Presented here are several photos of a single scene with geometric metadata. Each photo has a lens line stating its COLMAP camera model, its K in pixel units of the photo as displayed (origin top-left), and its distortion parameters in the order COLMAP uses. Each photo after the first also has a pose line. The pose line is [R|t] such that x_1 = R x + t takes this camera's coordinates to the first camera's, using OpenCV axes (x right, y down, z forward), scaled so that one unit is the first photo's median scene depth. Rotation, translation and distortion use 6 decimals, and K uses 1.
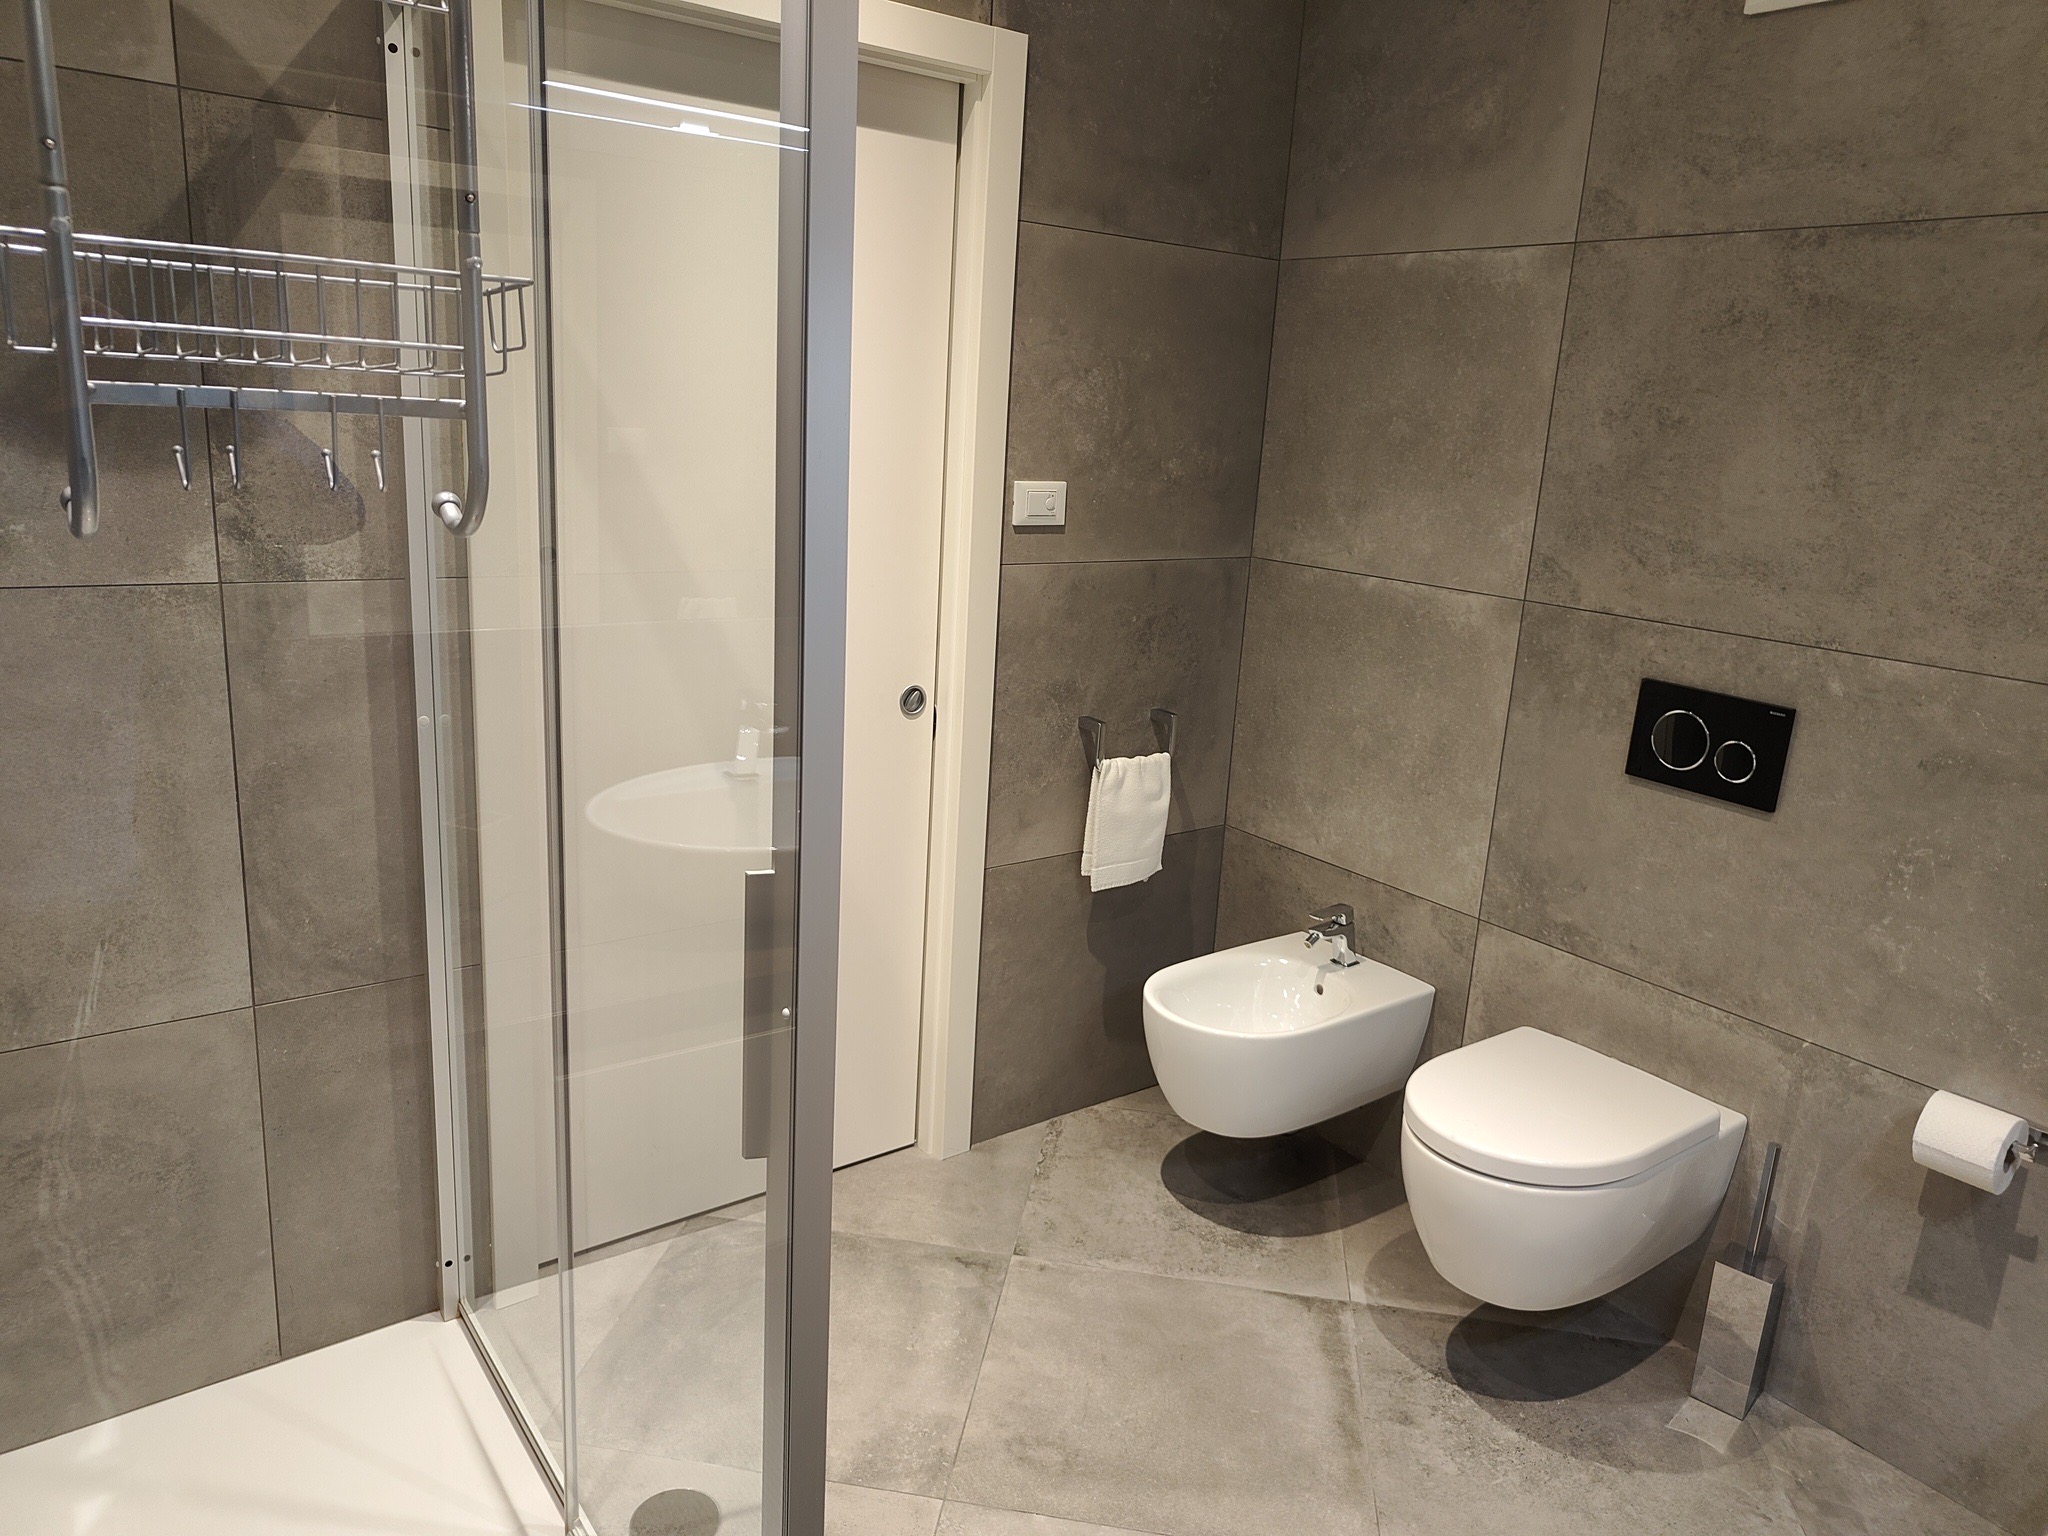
lens RADIAL K [[1412.1, 0, 1015.2], [0, 1412.1, 762.0], [0, 0, 1]] dist [0.013191, -0.004137]
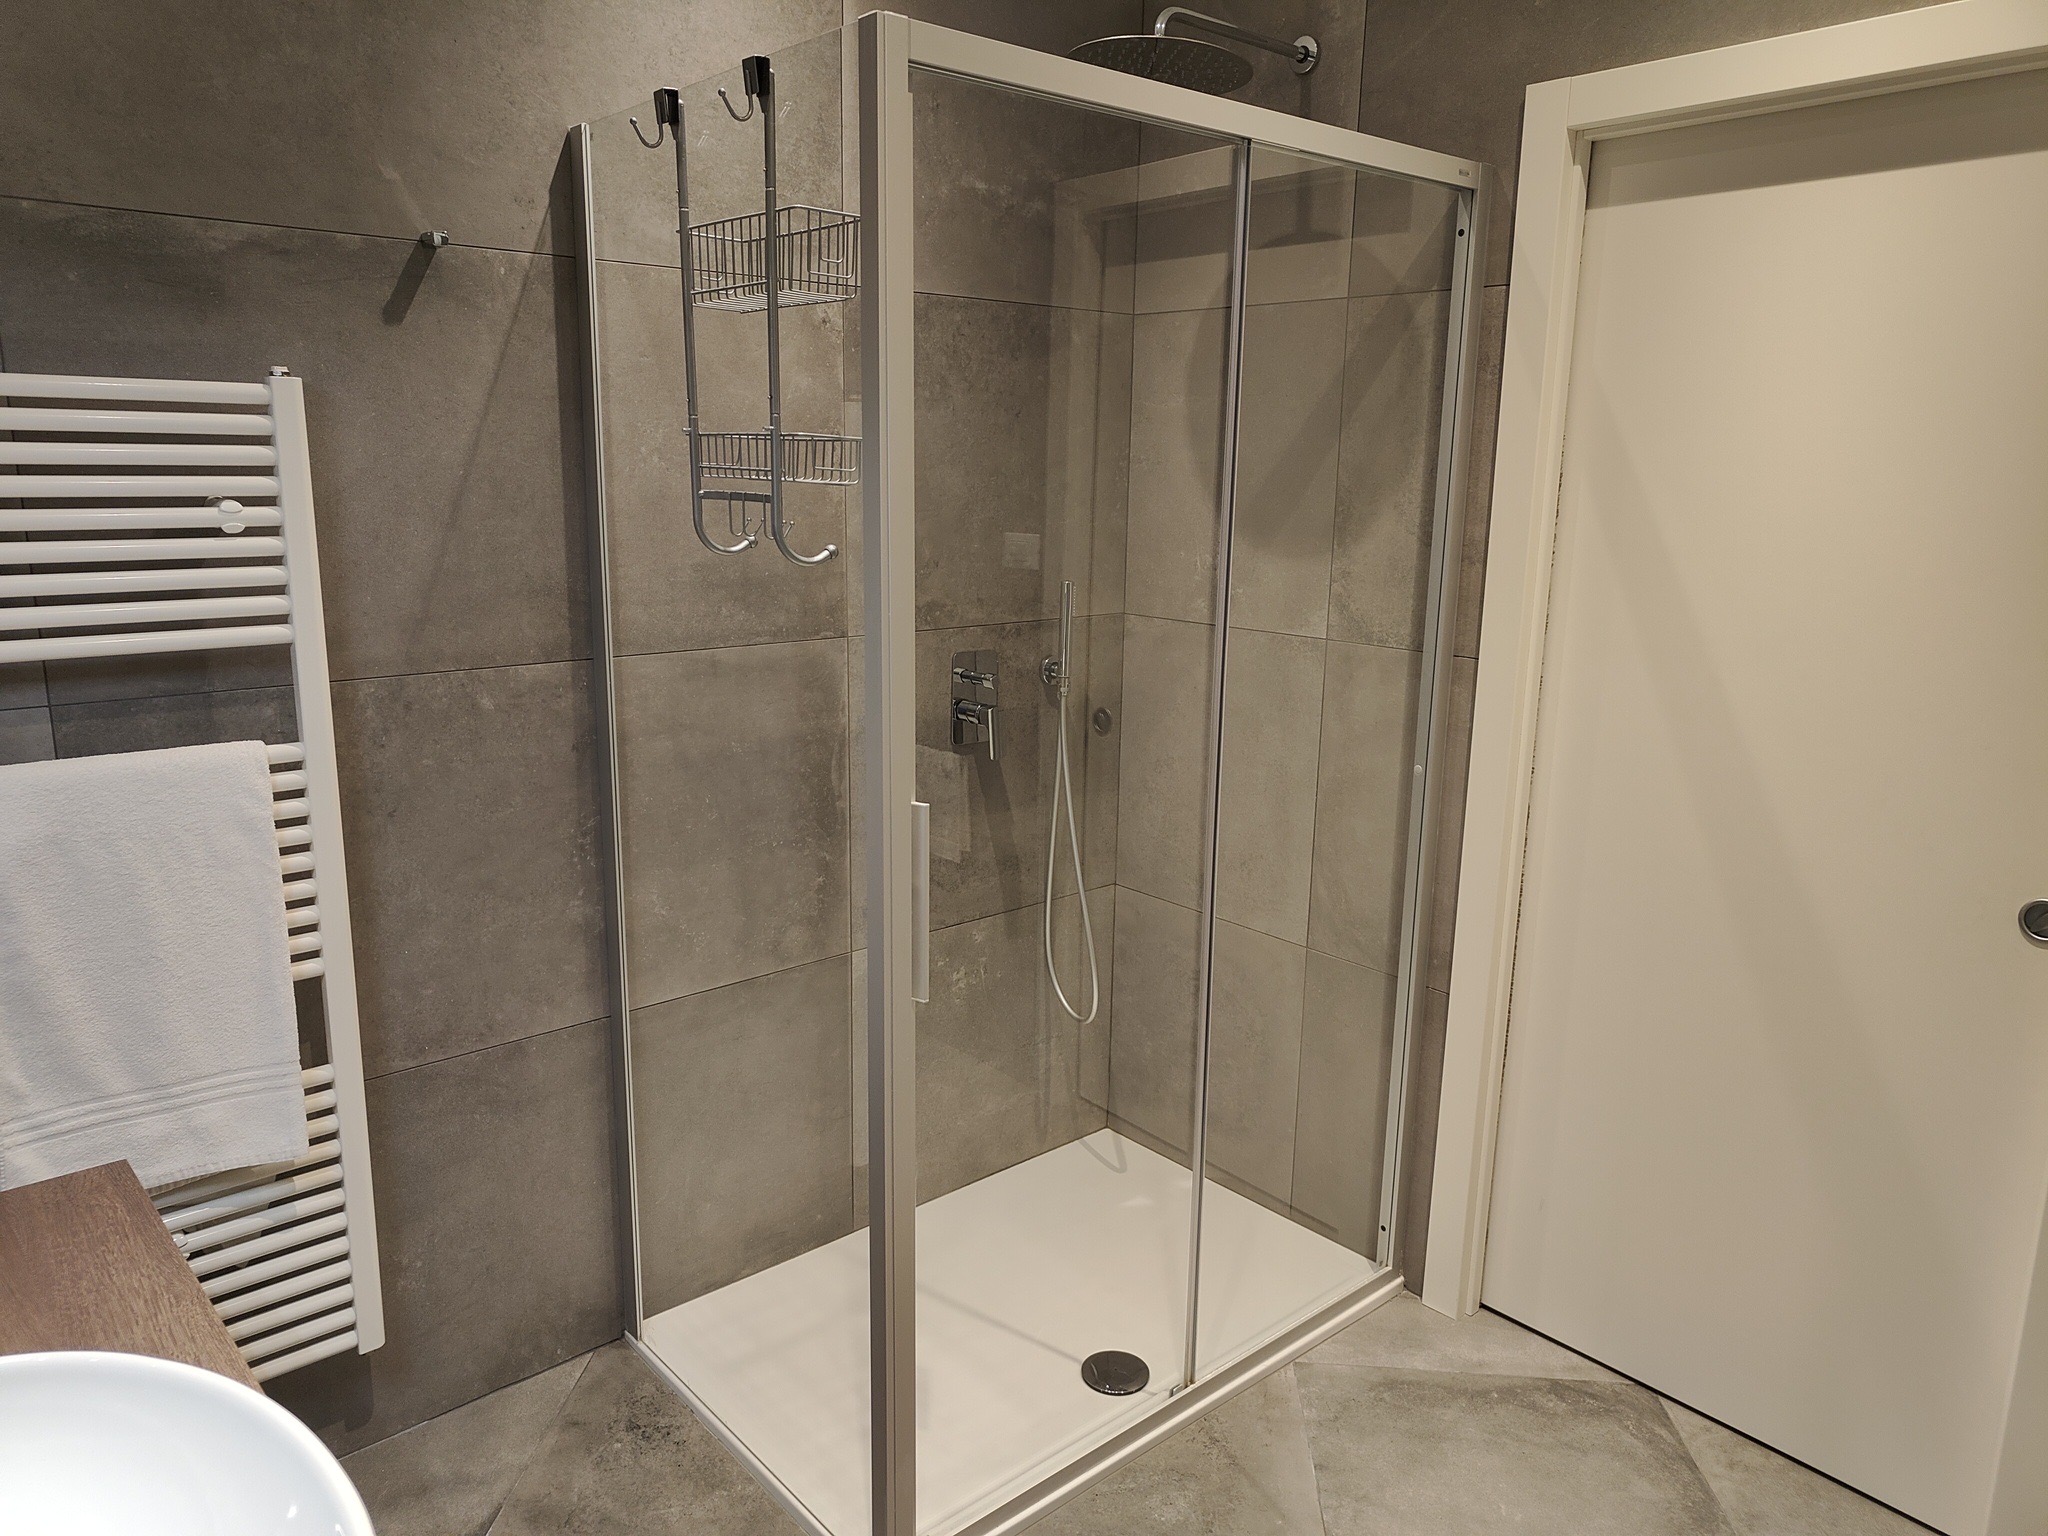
lens RADIAL K [[1412.1, 0, 1008.1], [0, 1412.1, 764.1], [0, 0, 1]] dist [0.013191, -0.004137]
pose [[0.072564, 0.162547, -0.984029, 0.655520], [-0.253737, 0.957176, 0.139400, -0.099290], [0.964548, 0.239569, 0.110700, 0.460648]]
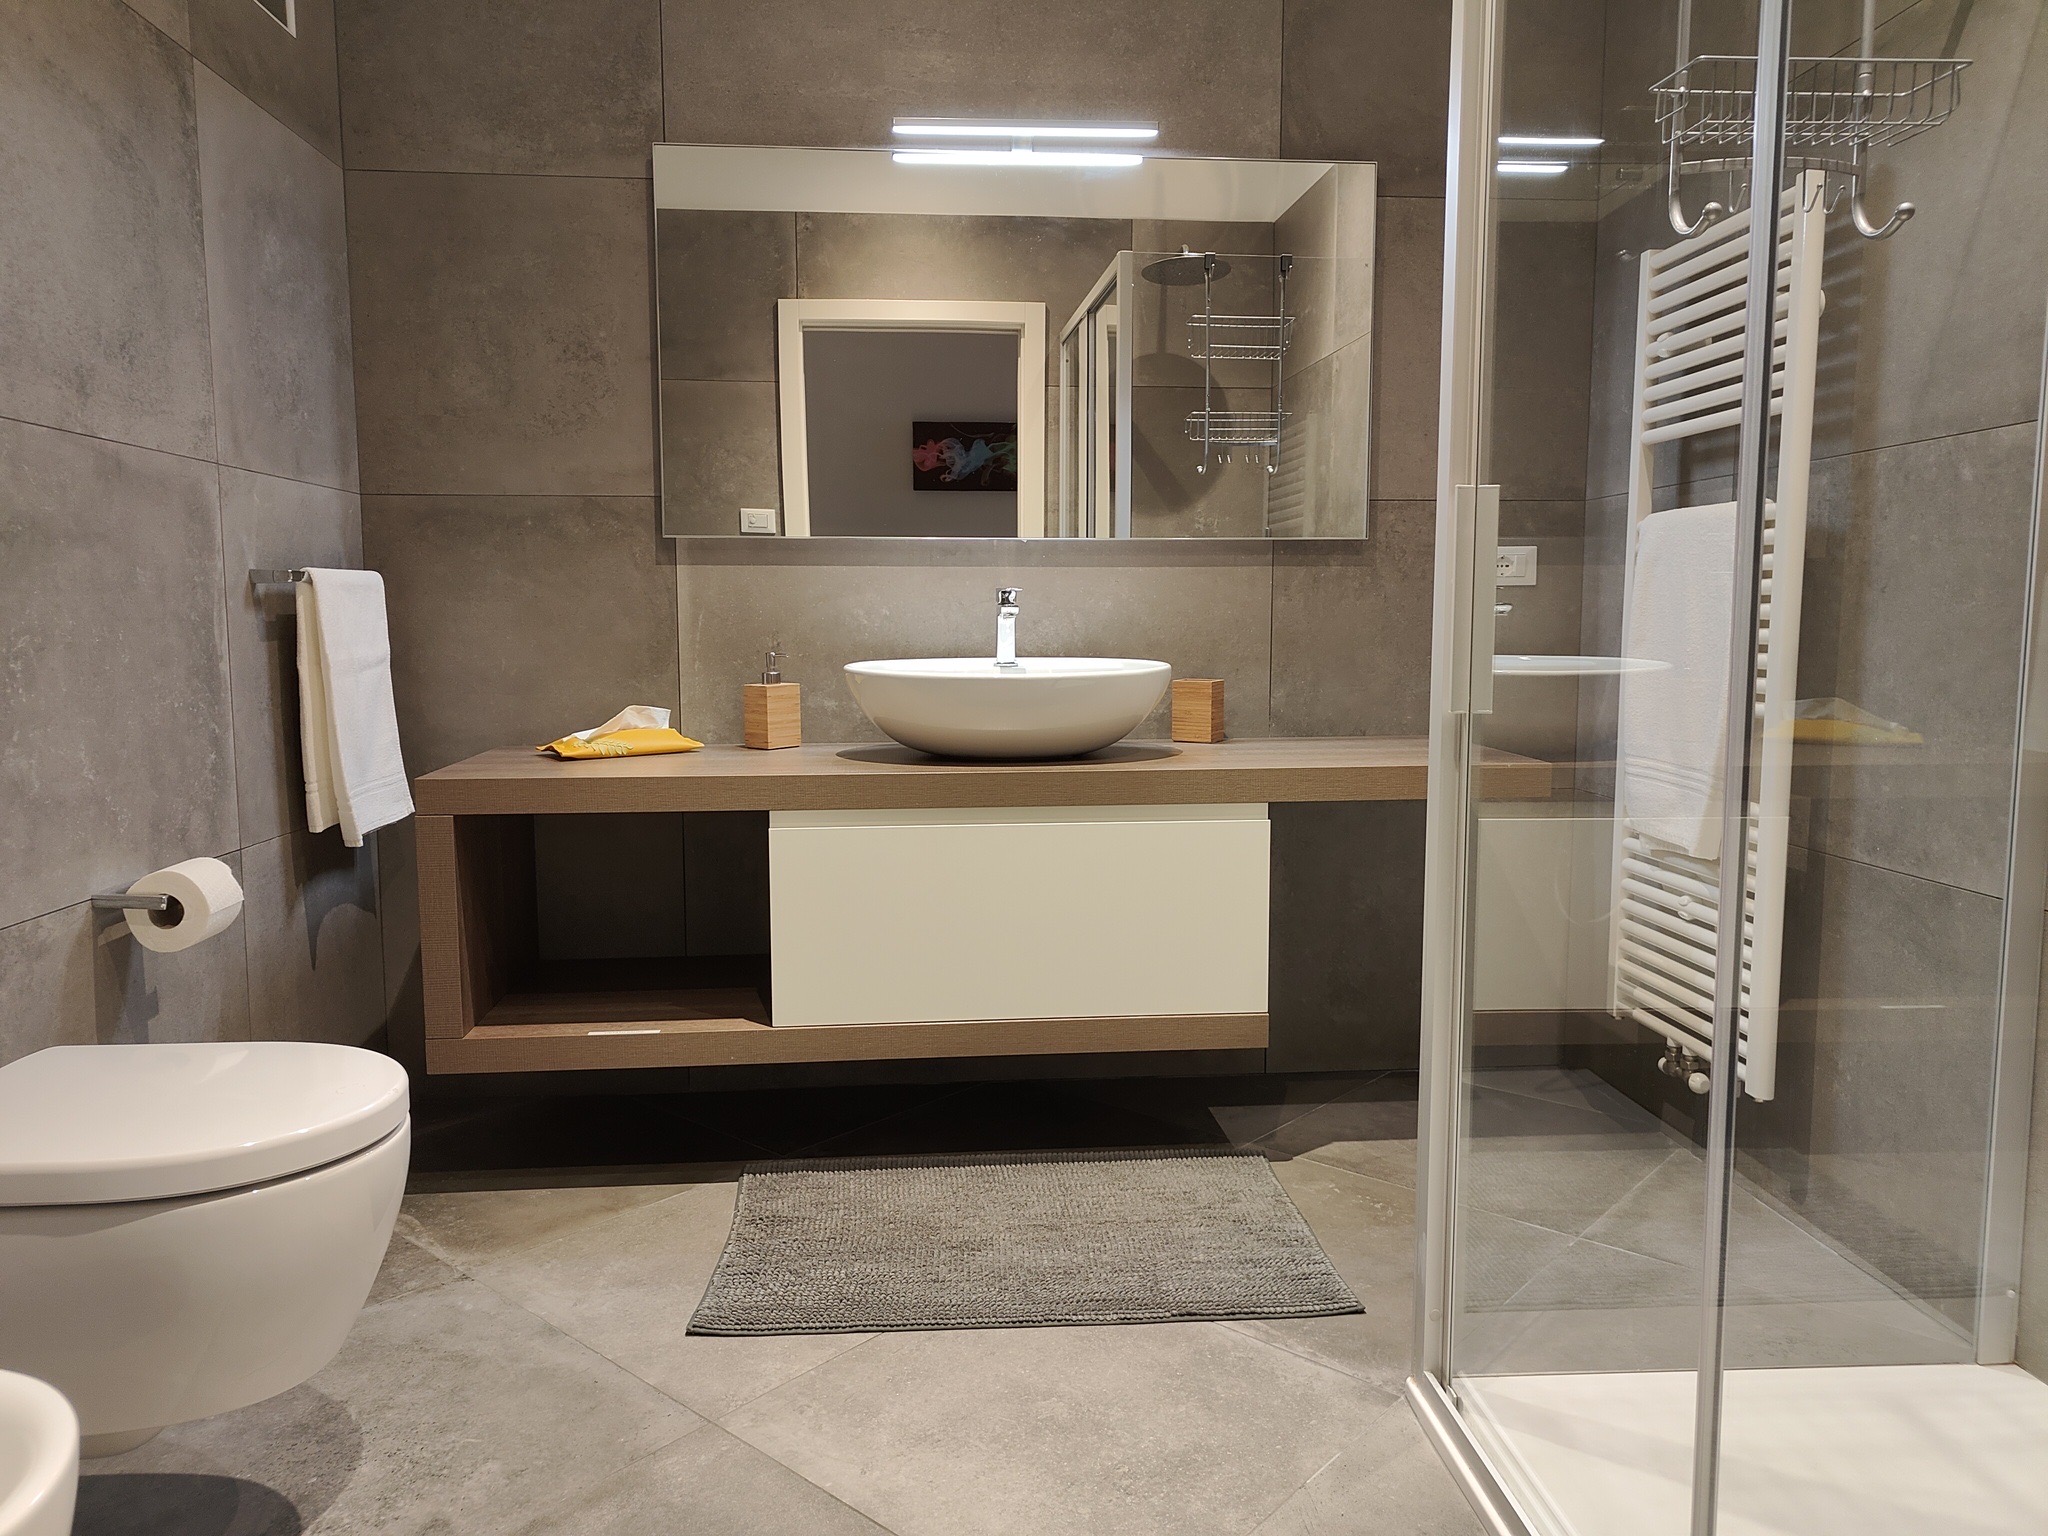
lens RADIAL K [[1412.1, 0, 1025.4], [0, 1412.1, 763.8], [0, 0, 1]] dist [0.013191, -0.004137]
pose [[-0.841268, -0.108663, 0.529585, -0.276490], [0.088567, 0.938655, 0.333291, -0.084496], [-0.533314, 0.327291, -0.780036, 1.195660]]
